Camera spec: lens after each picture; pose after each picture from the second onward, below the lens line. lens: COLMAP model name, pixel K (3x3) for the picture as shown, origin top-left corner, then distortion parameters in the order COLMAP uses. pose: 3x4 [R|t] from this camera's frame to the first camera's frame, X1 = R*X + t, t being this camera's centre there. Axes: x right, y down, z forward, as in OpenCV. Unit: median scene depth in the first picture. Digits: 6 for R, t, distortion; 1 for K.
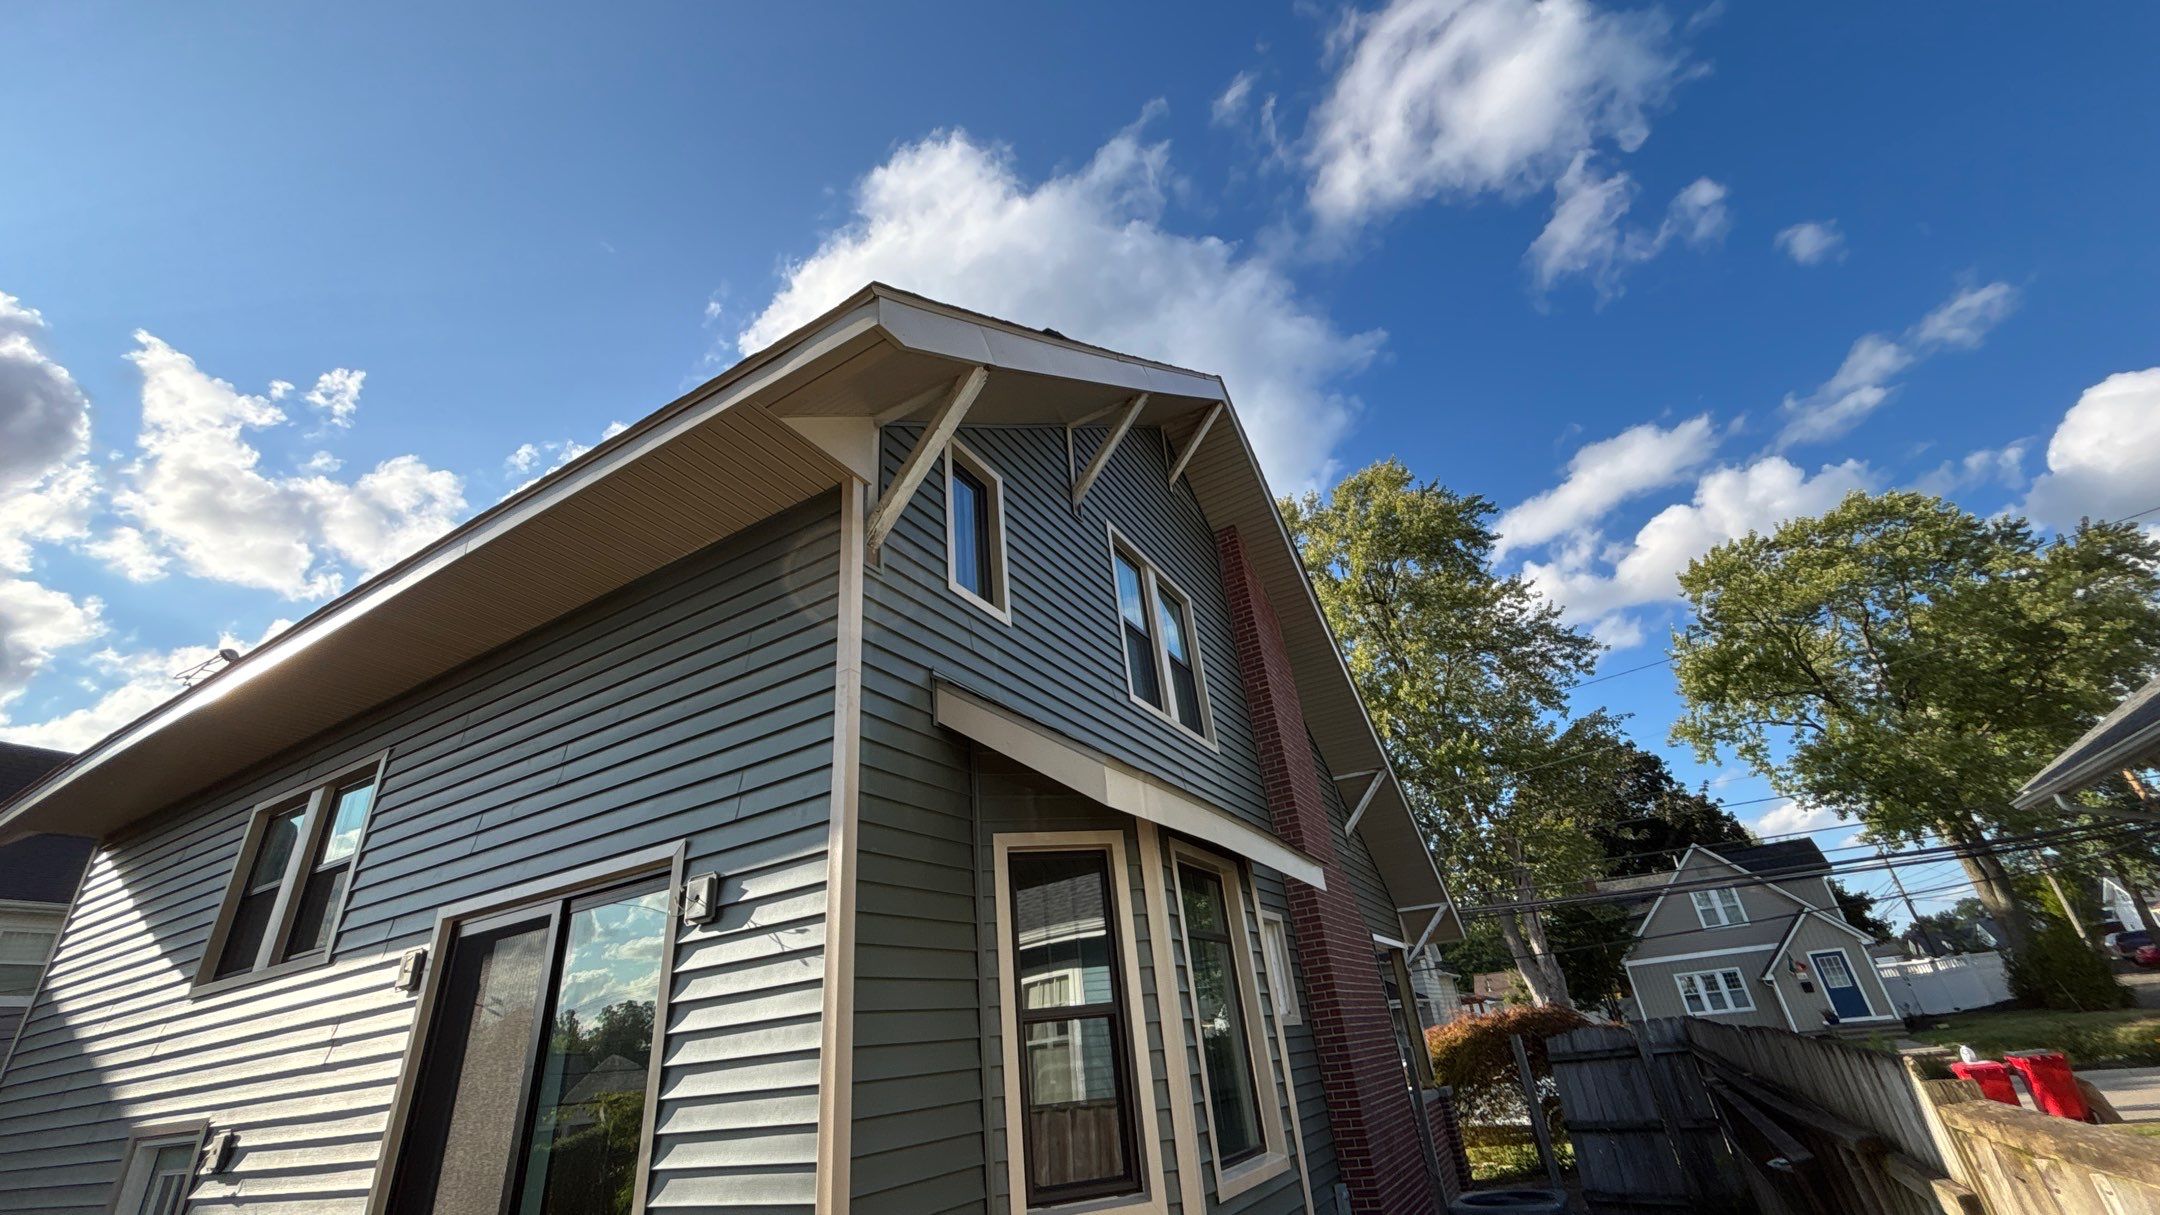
lens RADIAL K [[869.4, 0, 1086.3], [0, 869.4, 588.4], [0, 0, 1]] dist [-0.001409, 0.000105]
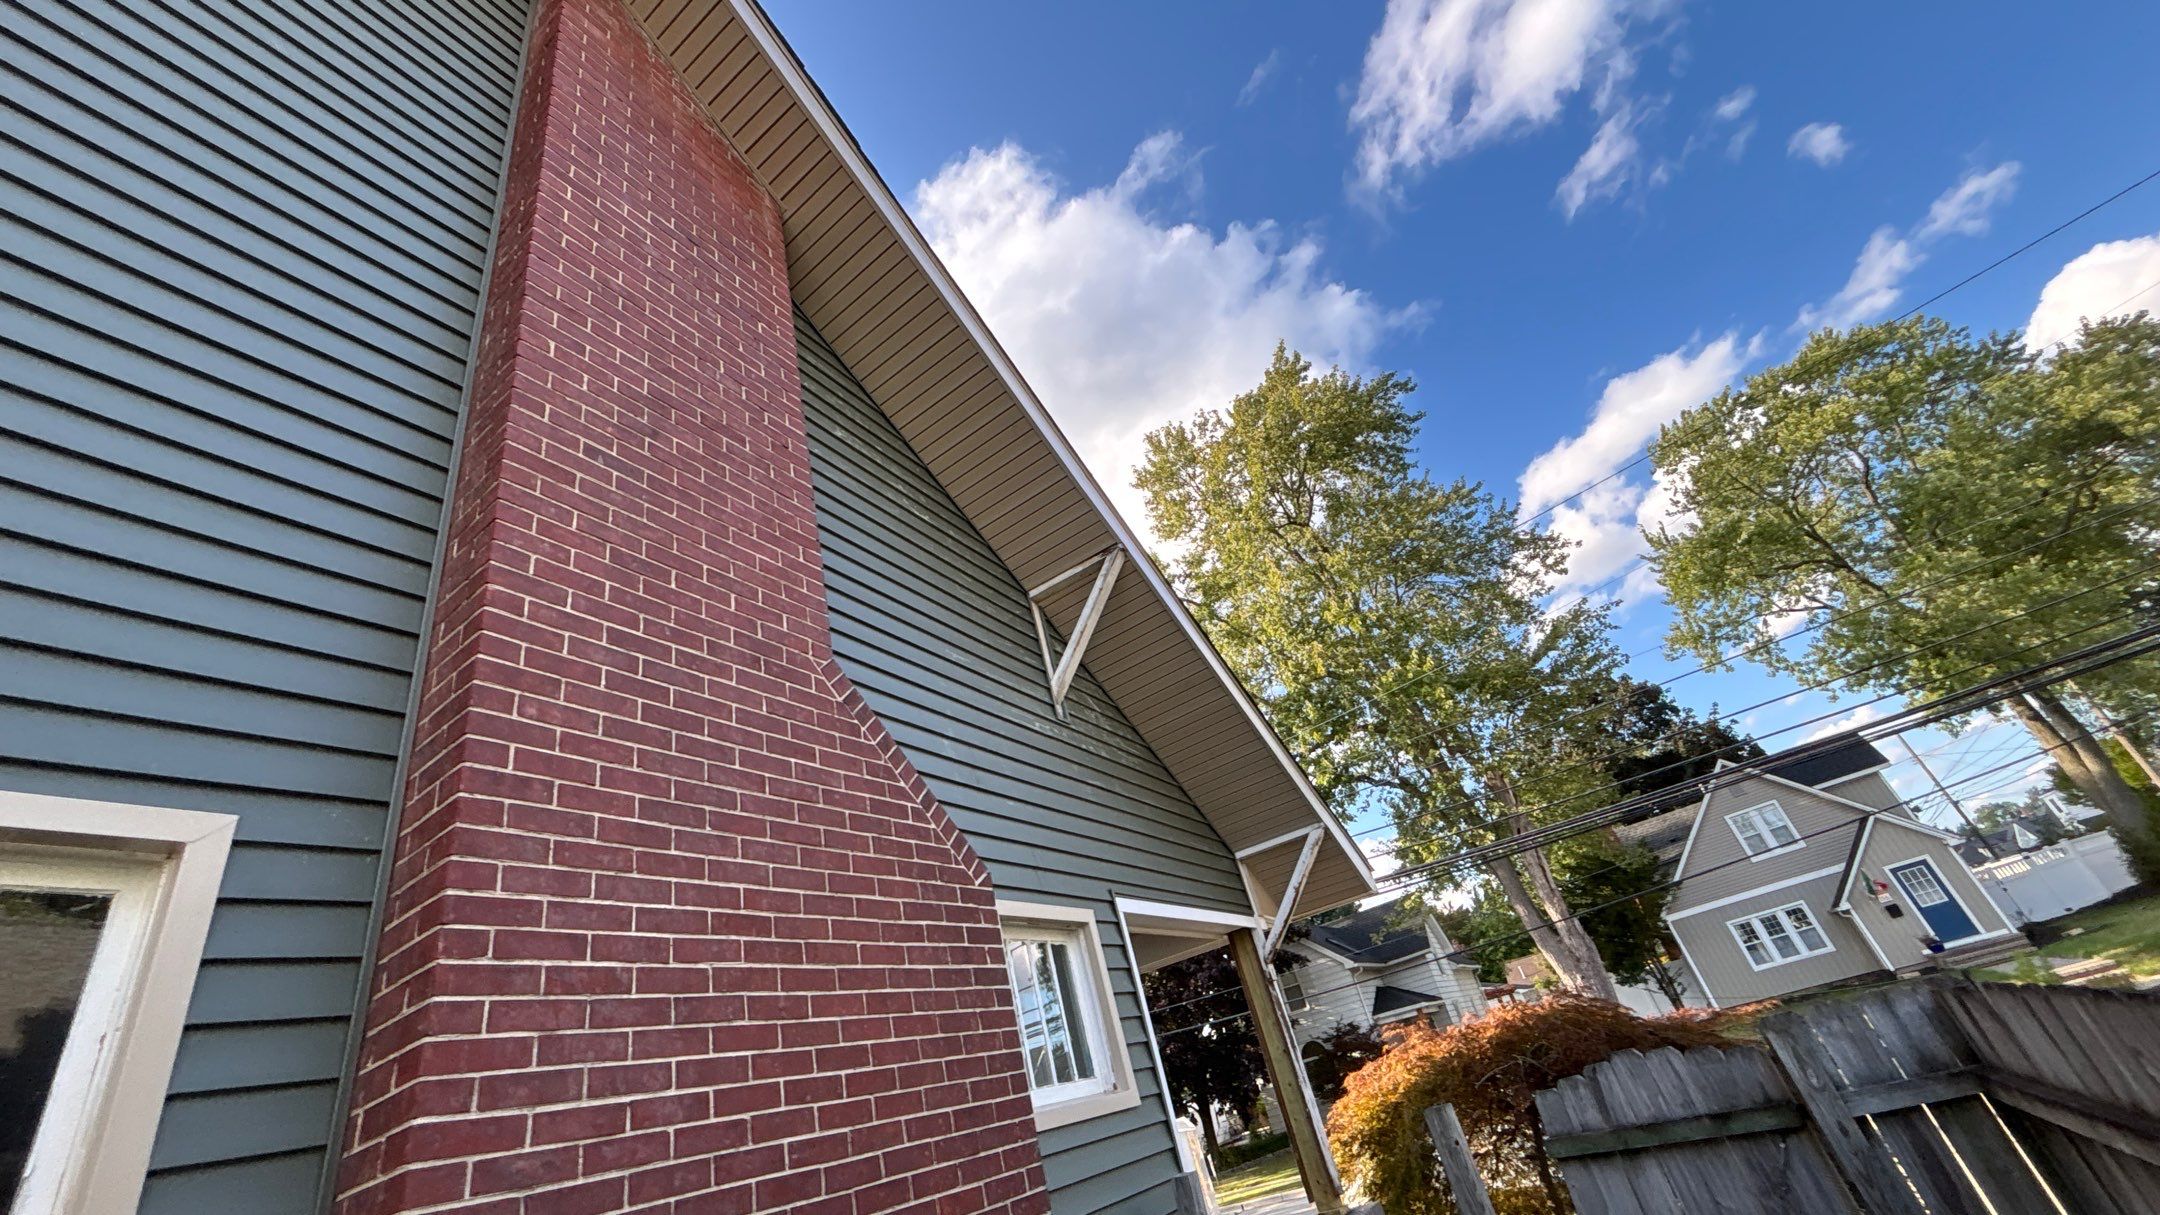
lens RADIAL K [[869.4, 0, 1086.3], [0, 869.4, 588.4], [0, 0, 1]] dist [-0.001409, 0.000105]
pose [[0.988589, -0.148044, 0.027844, 0.102684], [0.149282, 0.987558, -0.049442, 0.082979], [-0.020178, 0.053035, 0.998389, 0.176131]]
